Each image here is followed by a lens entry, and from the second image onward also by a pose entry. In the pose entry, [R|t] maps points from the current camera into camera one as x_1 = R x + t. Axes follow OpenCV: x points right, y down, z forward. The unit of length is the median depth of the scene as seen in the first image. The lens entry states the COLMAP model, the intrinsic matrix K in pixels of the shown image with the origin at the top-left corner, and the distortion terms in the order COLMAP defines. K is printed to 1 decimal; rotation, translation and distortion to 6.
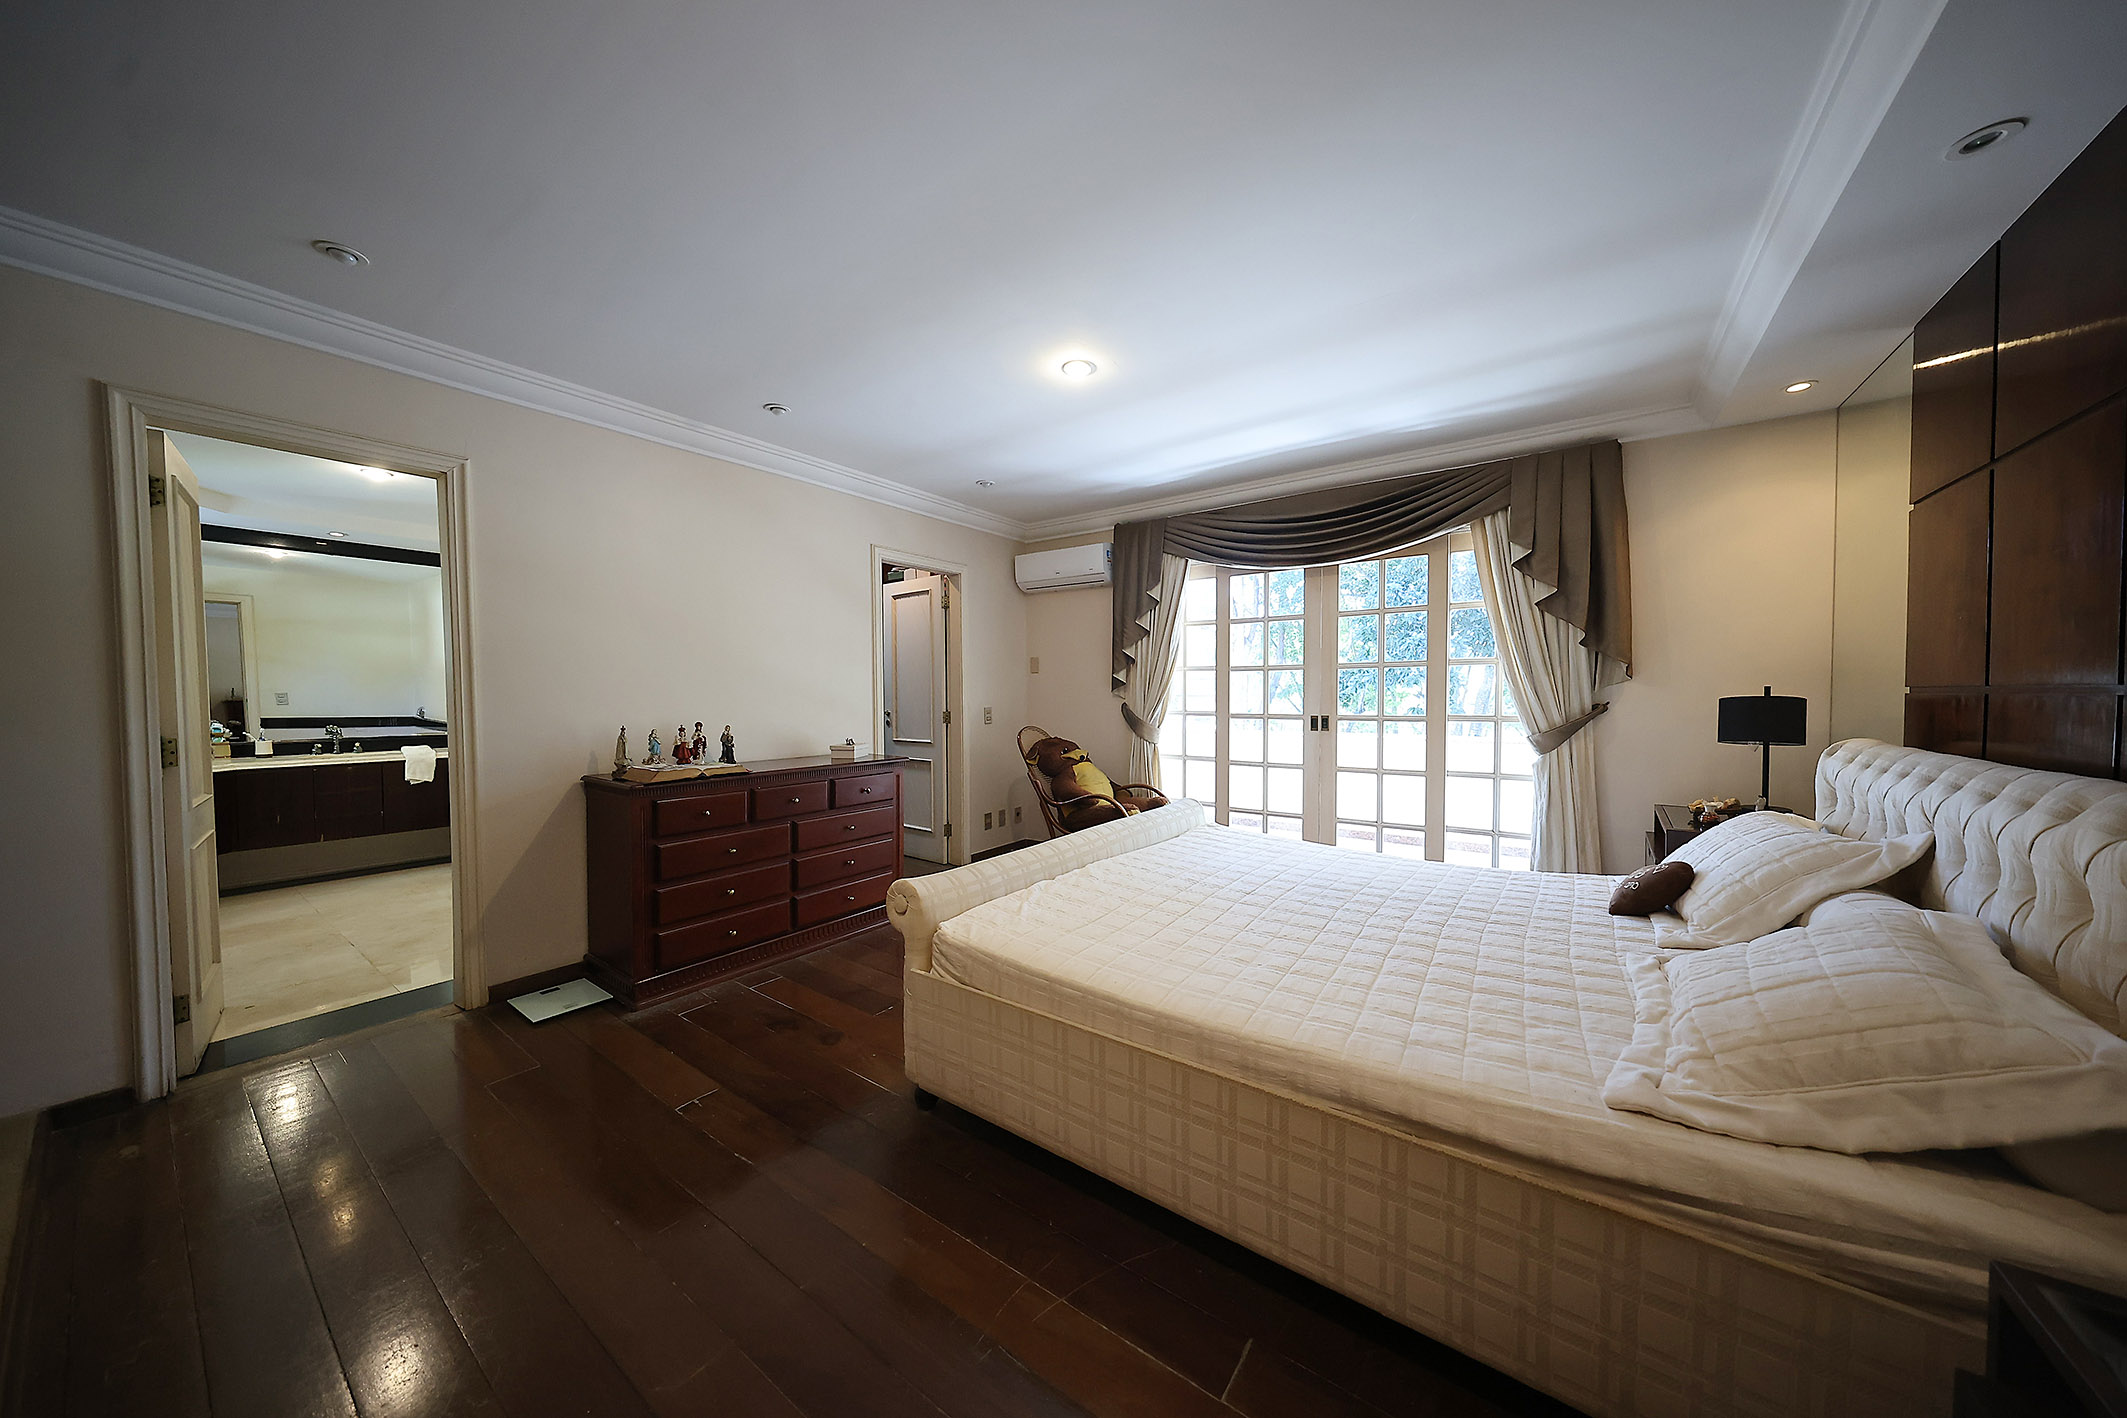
lens RADIAL K [[693.5, 0, 1075.9], [0, 693.5, 721.1], [0, 0, 1]] dist [-0.000108, -0.000049]
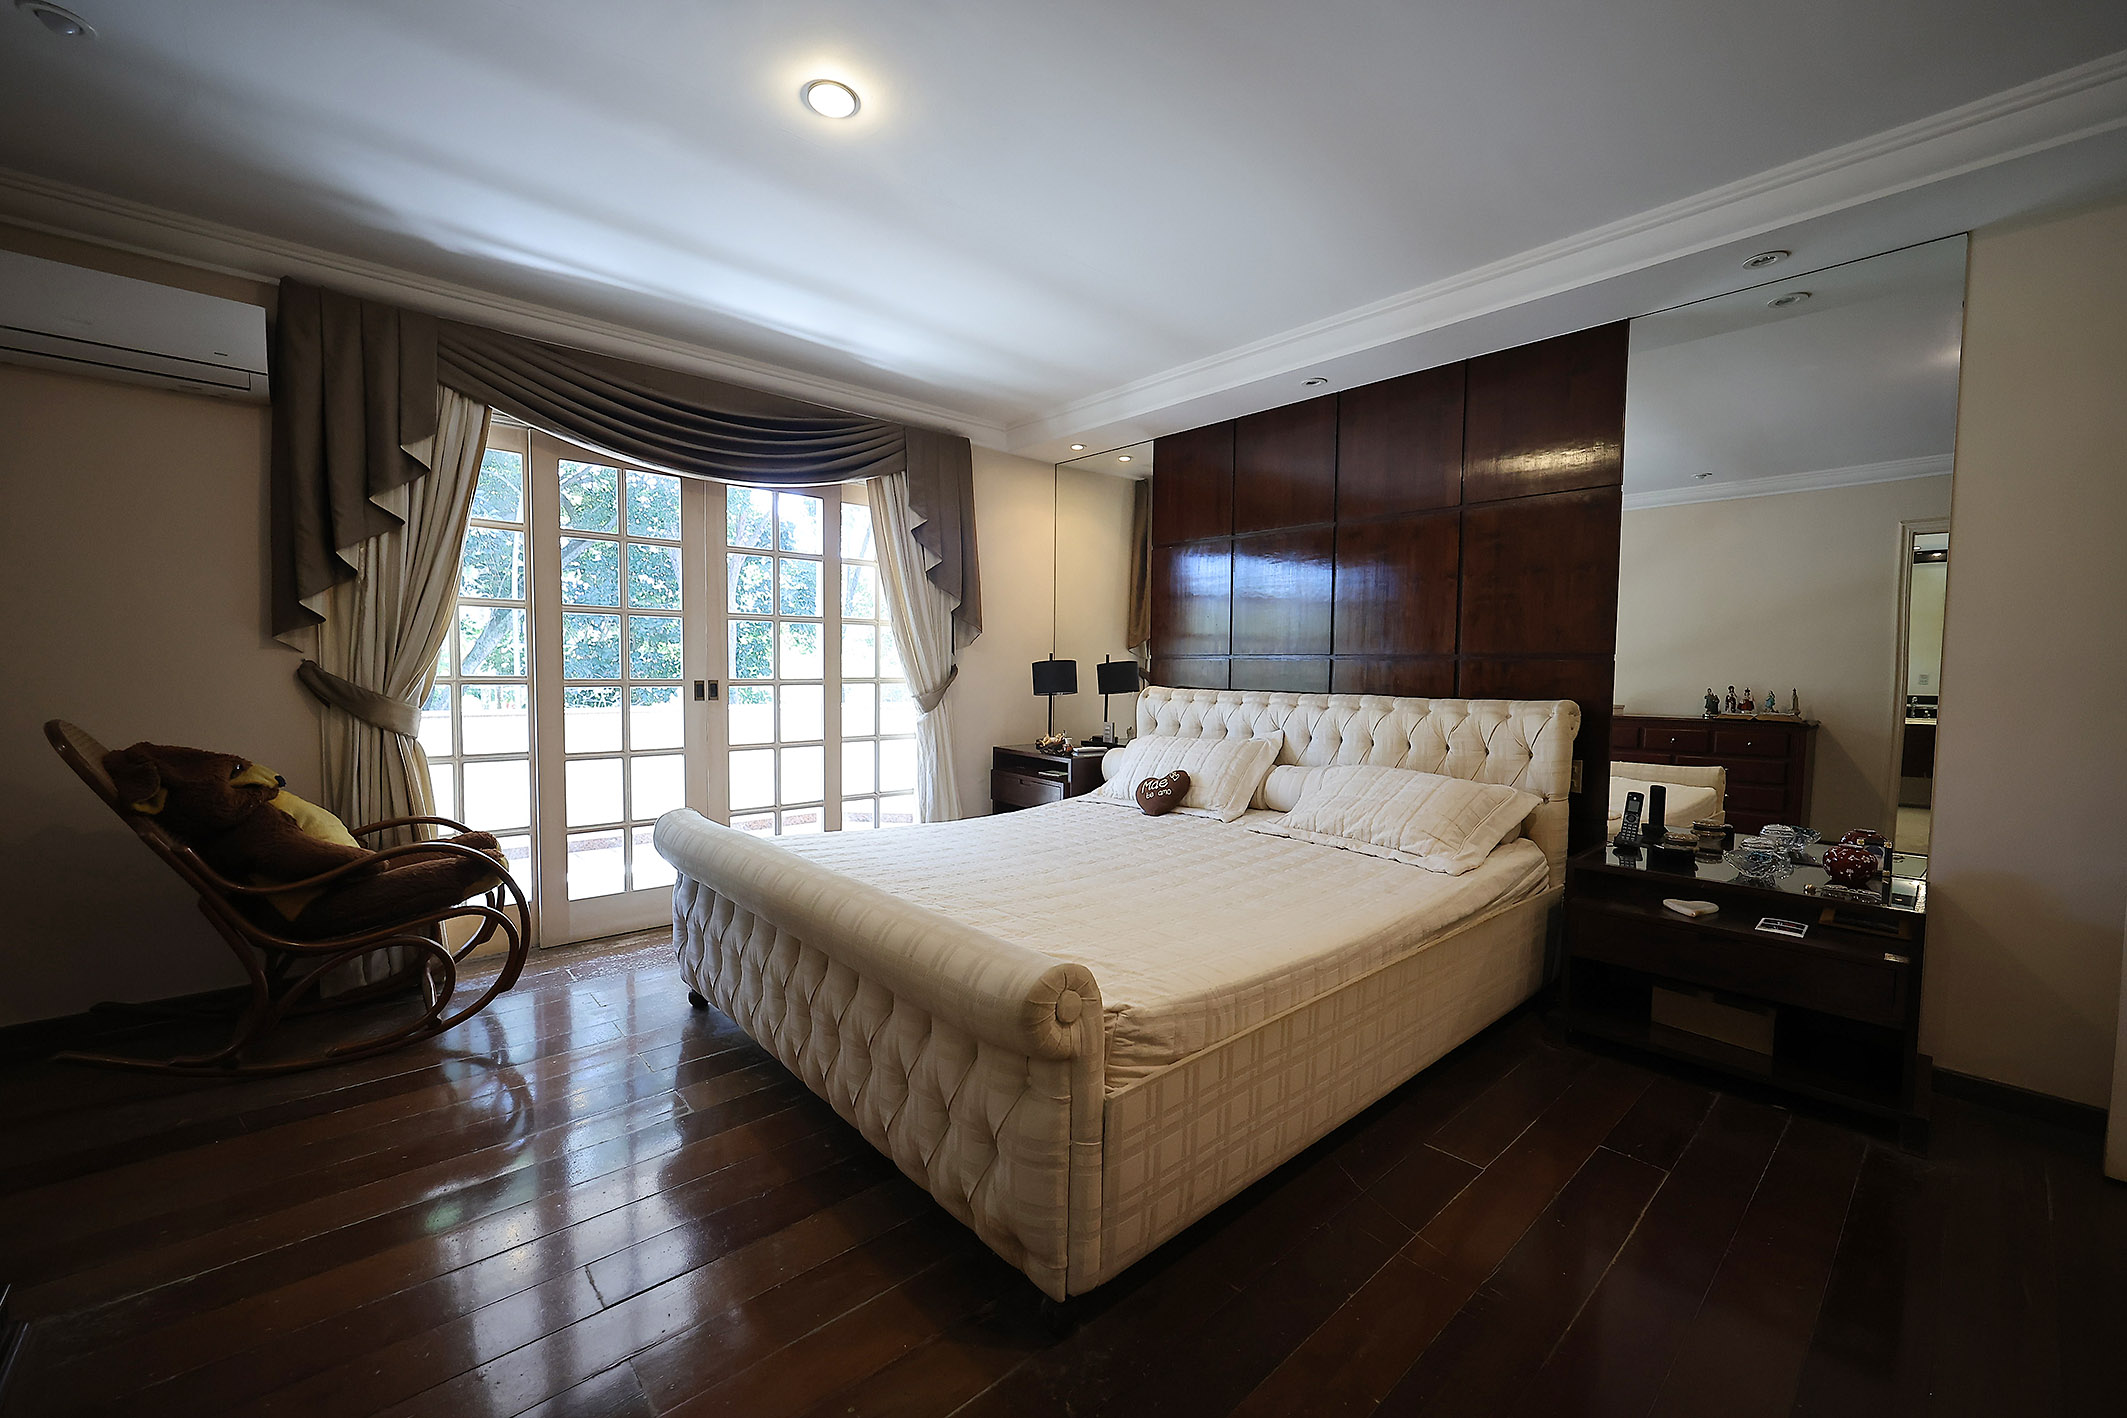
lens RADIAL K [[831.0, 0, 1064.1], [0, 831.0, 717.4], [0, 0, 1]] dist [0.002818, 0.000137]
pose [[0.214049, -0.054035, 0.975327, -0.460134], [0.024160, 0.998456, 0.050014, -0.003354], [-0.976524, 0.012859, 0.215024, 0.435814]]
